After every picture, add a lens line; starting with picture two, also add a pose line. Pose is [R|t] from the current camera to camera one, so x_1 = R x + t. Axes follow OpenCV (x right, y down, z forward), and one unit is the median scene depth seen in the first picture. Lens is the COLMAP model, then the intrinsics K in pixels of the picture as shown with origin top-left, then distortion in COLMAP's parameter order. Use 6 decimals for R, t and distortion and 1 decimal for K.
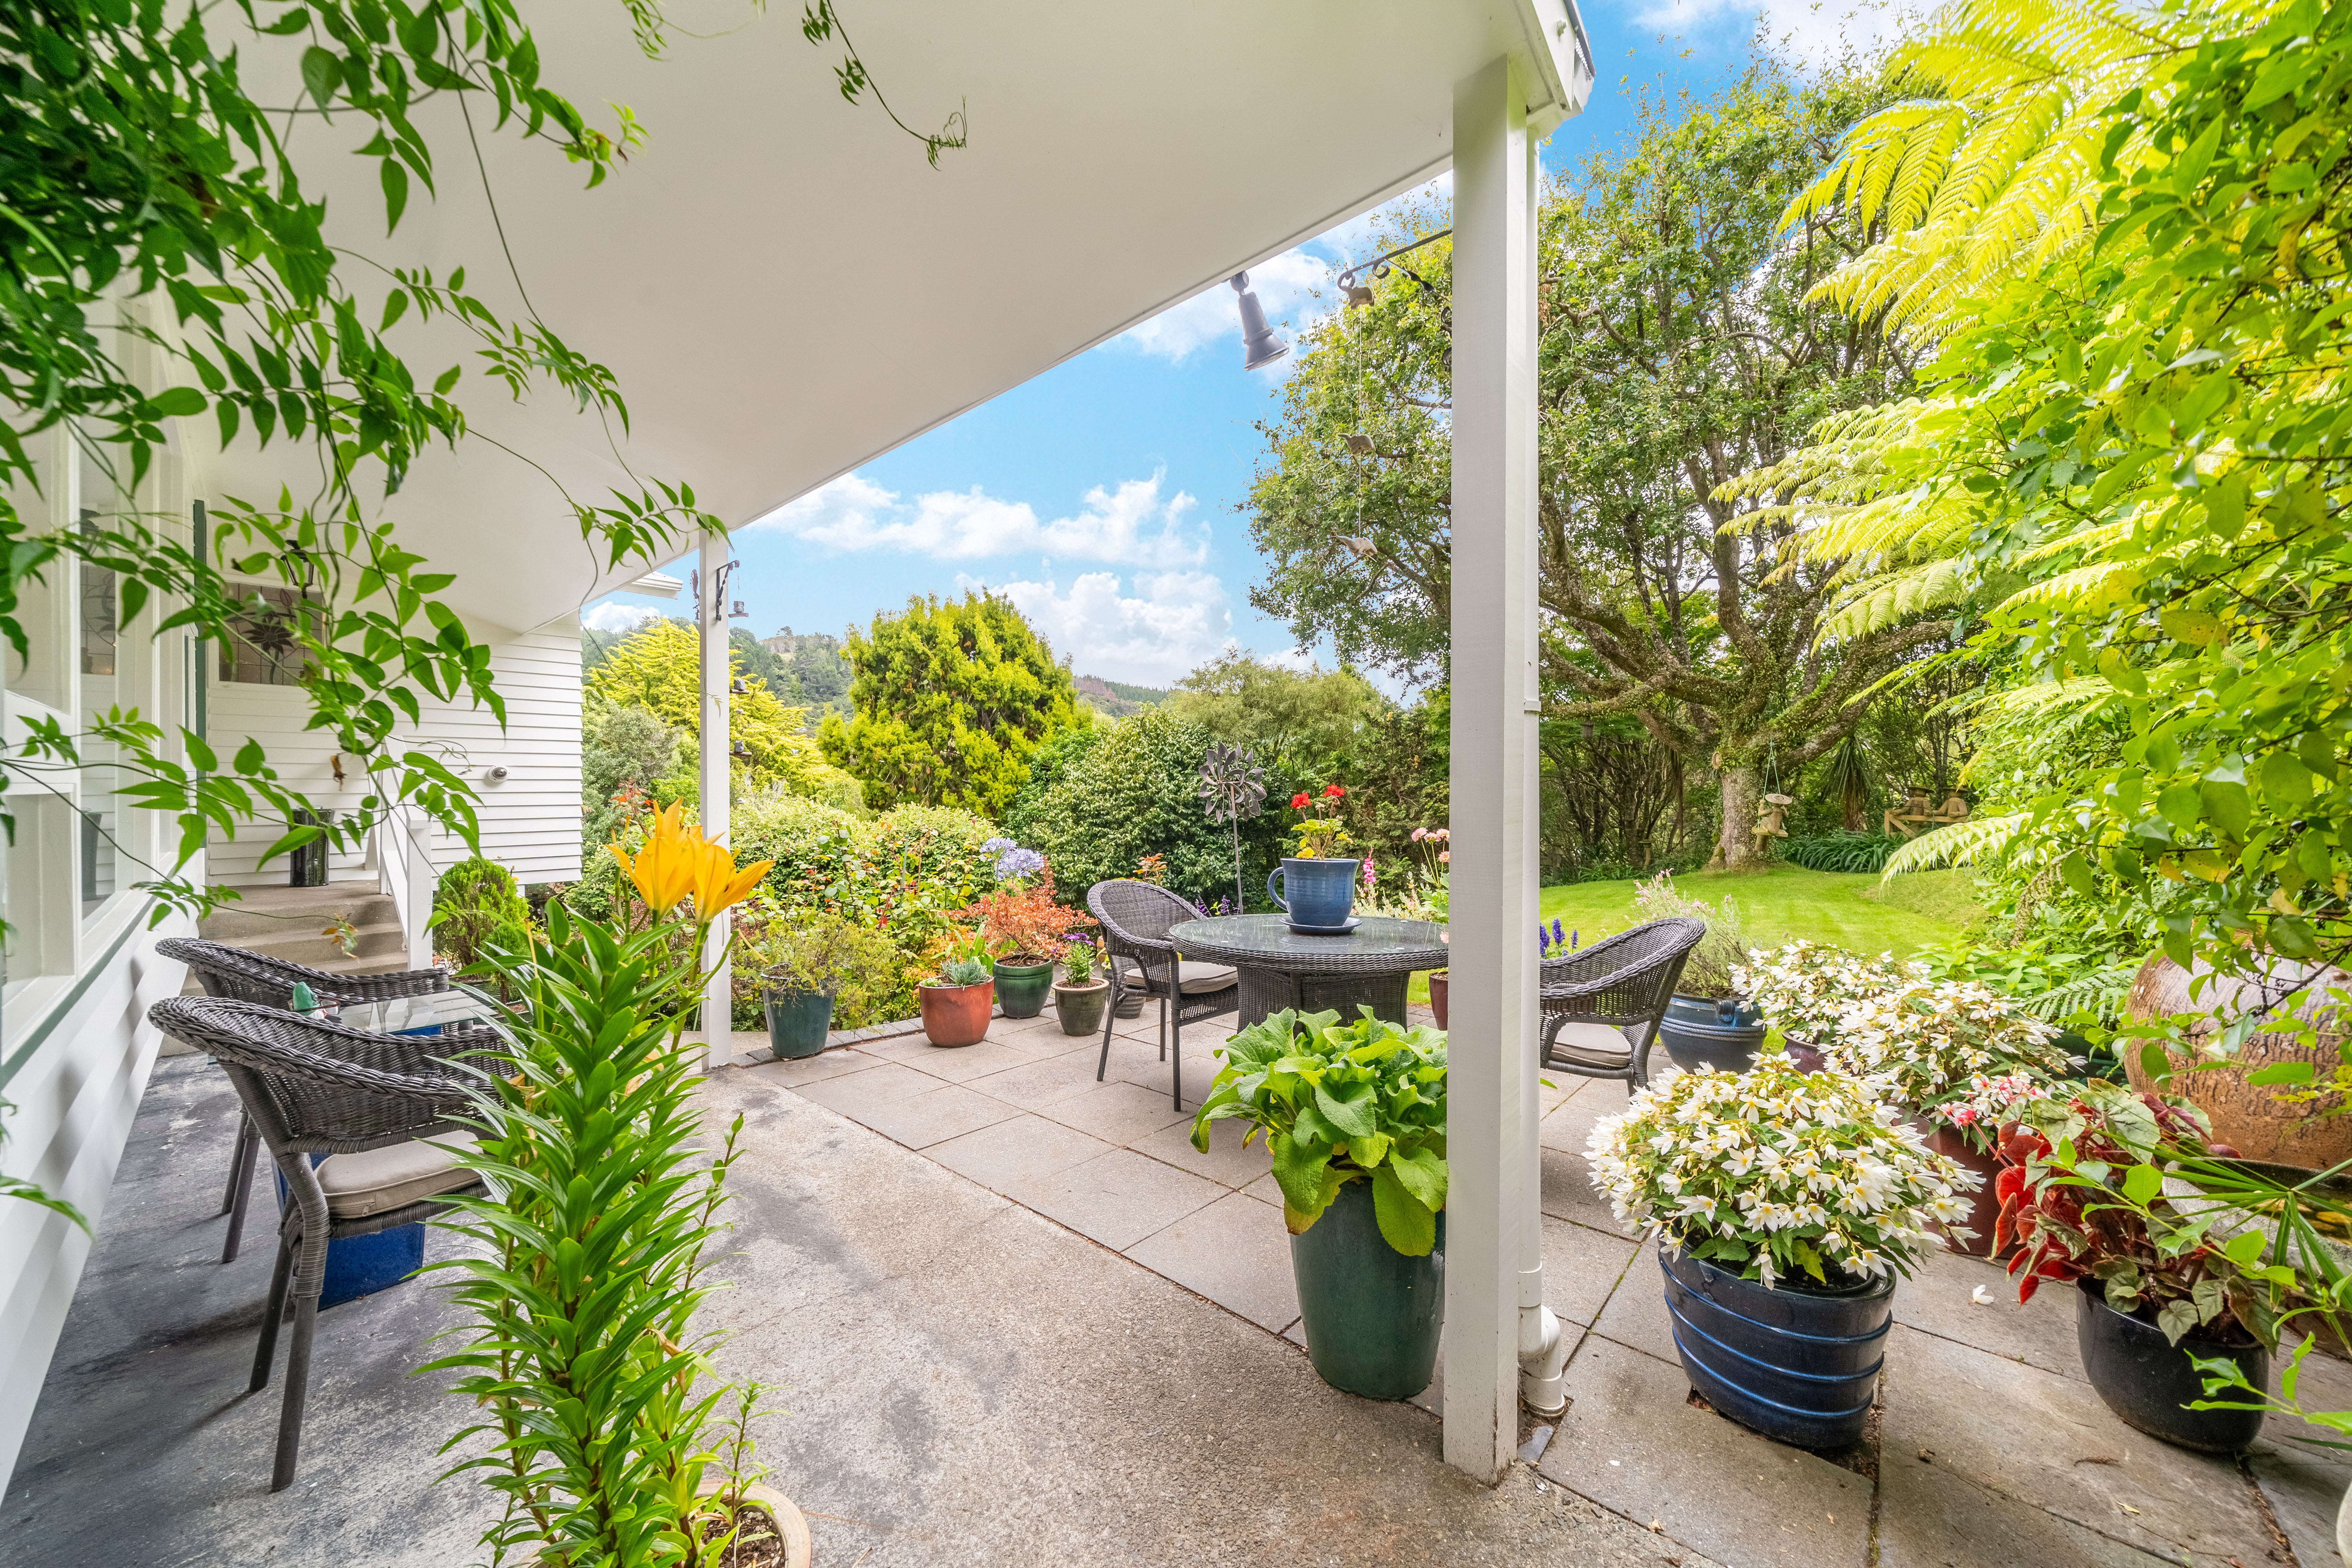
lens RADIAL K [[819.7, 0, 1176.7], [0, 819.7, 792.8], [0, 0, 1]] dist [-0.000617, -0.000012]
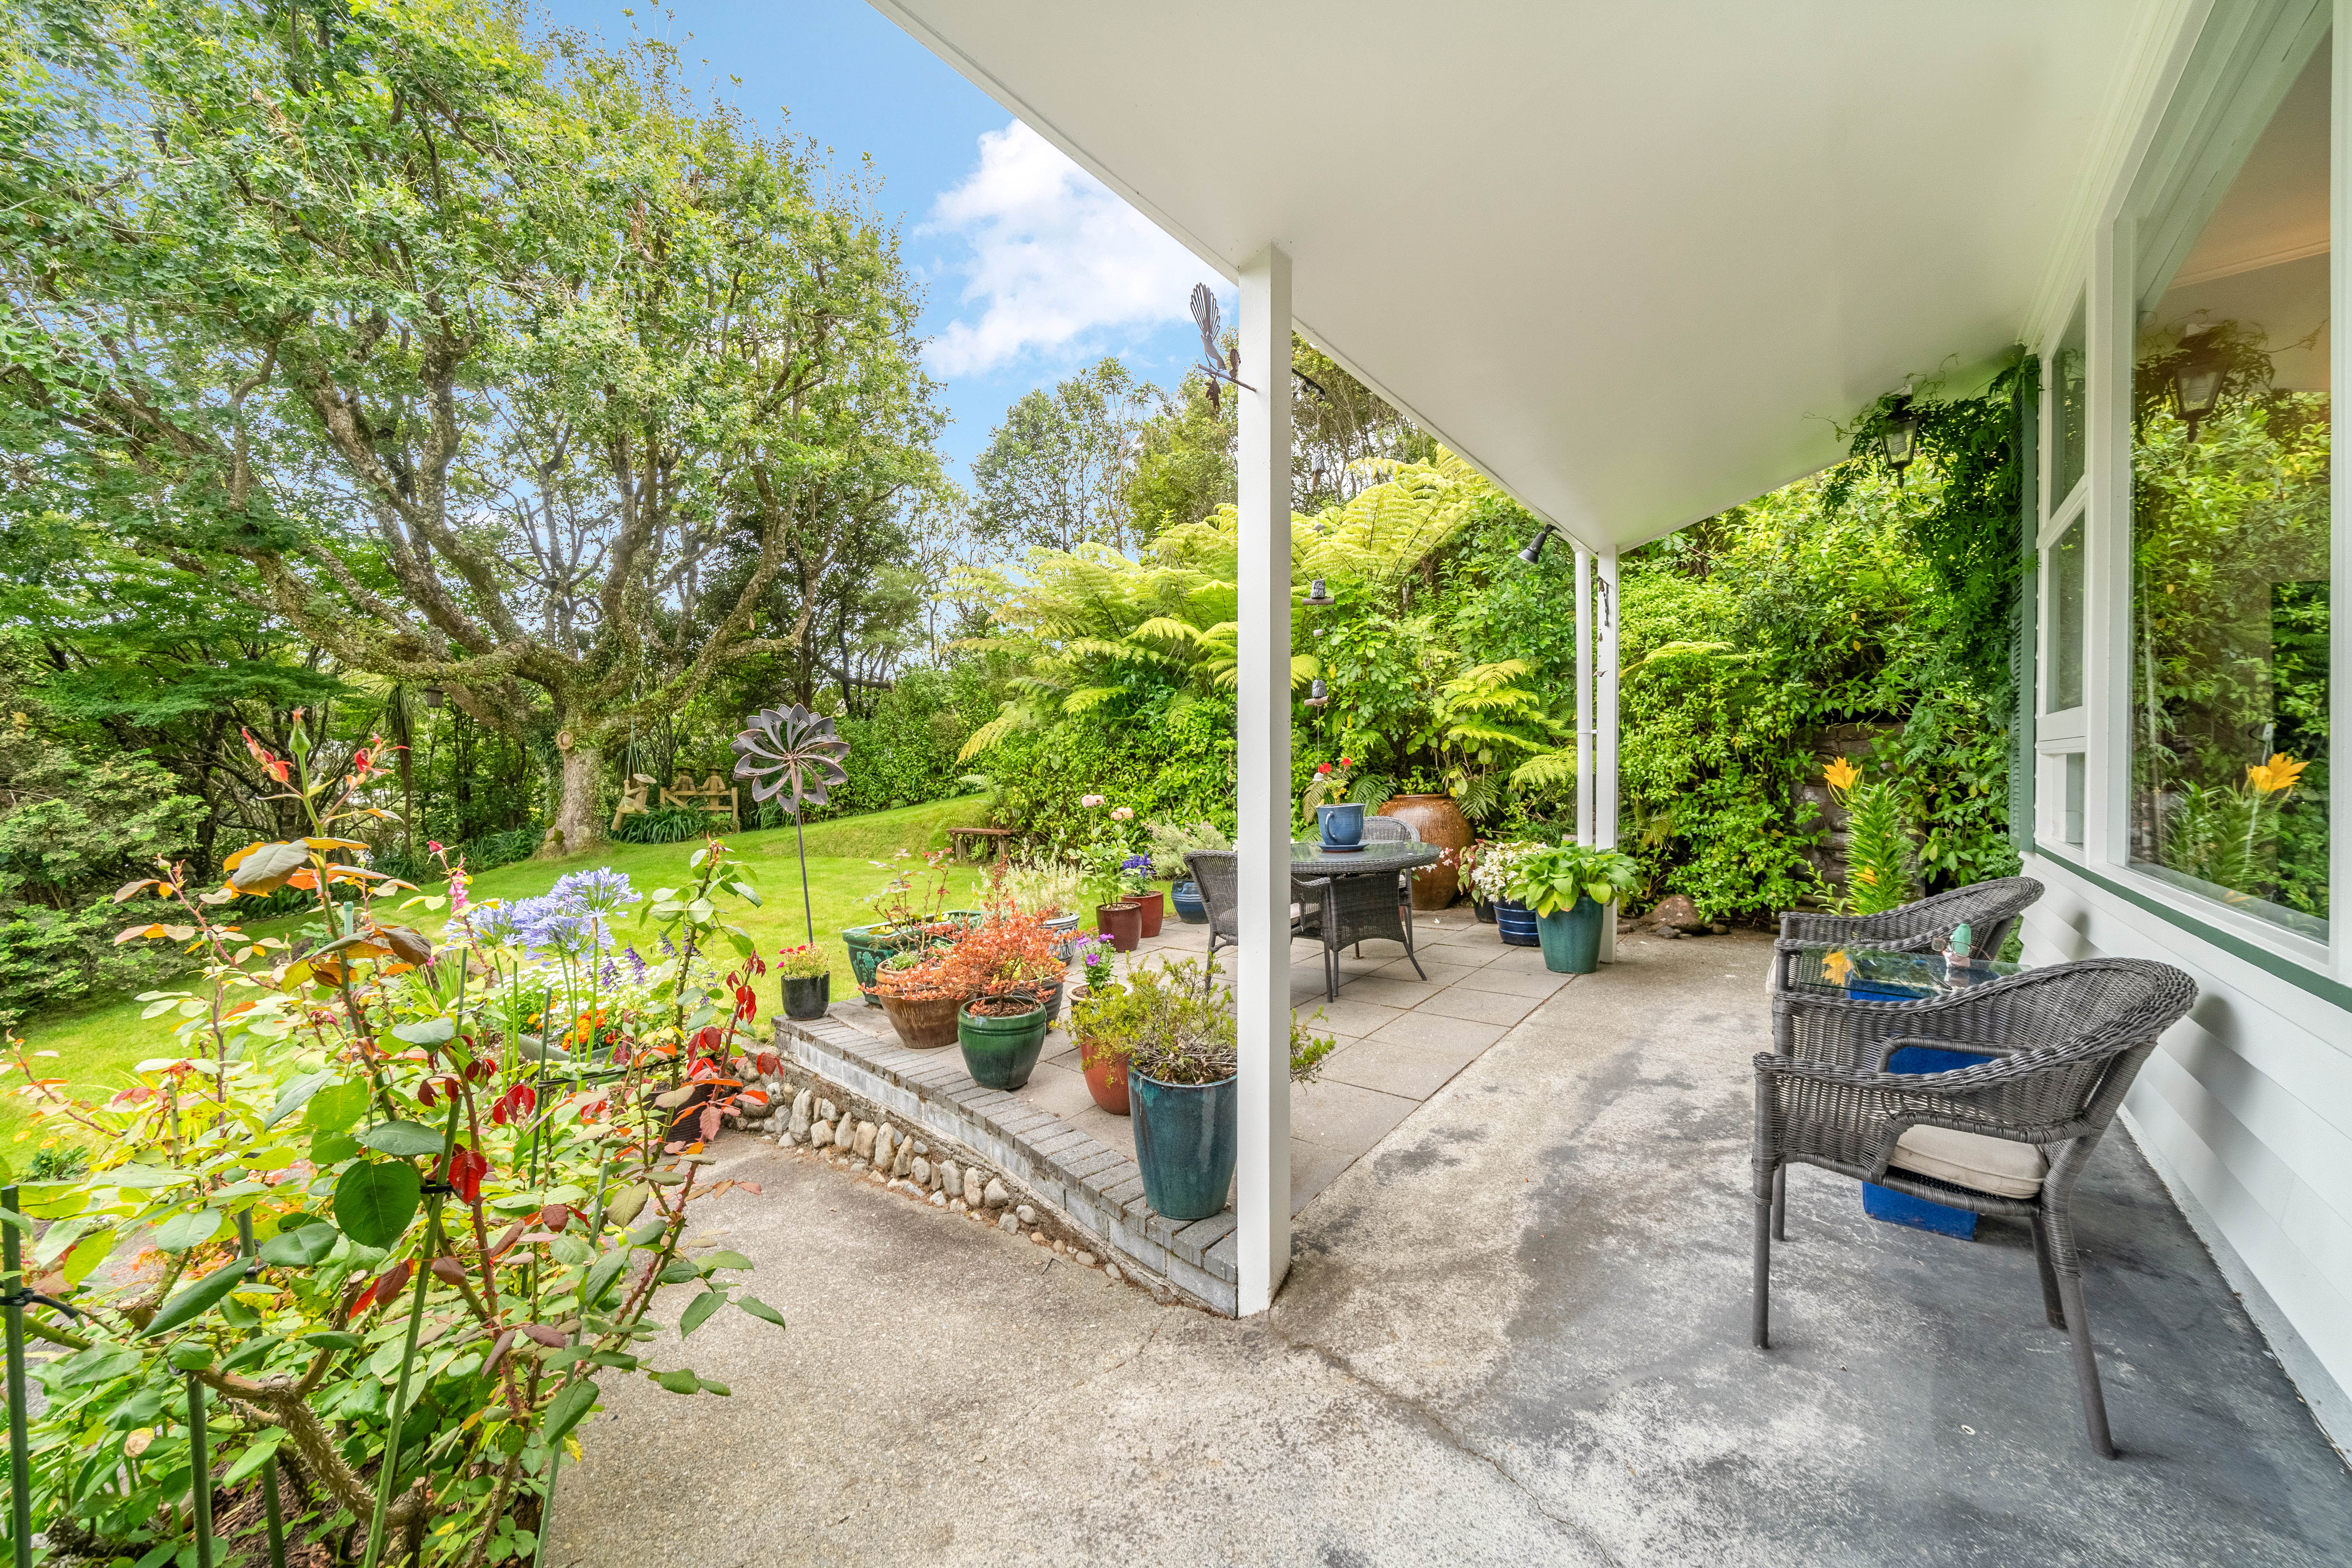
lens RADIAL K [[819.7, 0, 1175.1], [0, 819.7, 785.0], [0, 0, 1]] dist [-0.000617, -0.000012]
pose [[-0.042265, -0.011405, 0.999041, -0.341395], [0.003011, 0.999929, 0.011543, 0.004325], [-0.999102, 0.003496, -0.042228, 0.339174]]
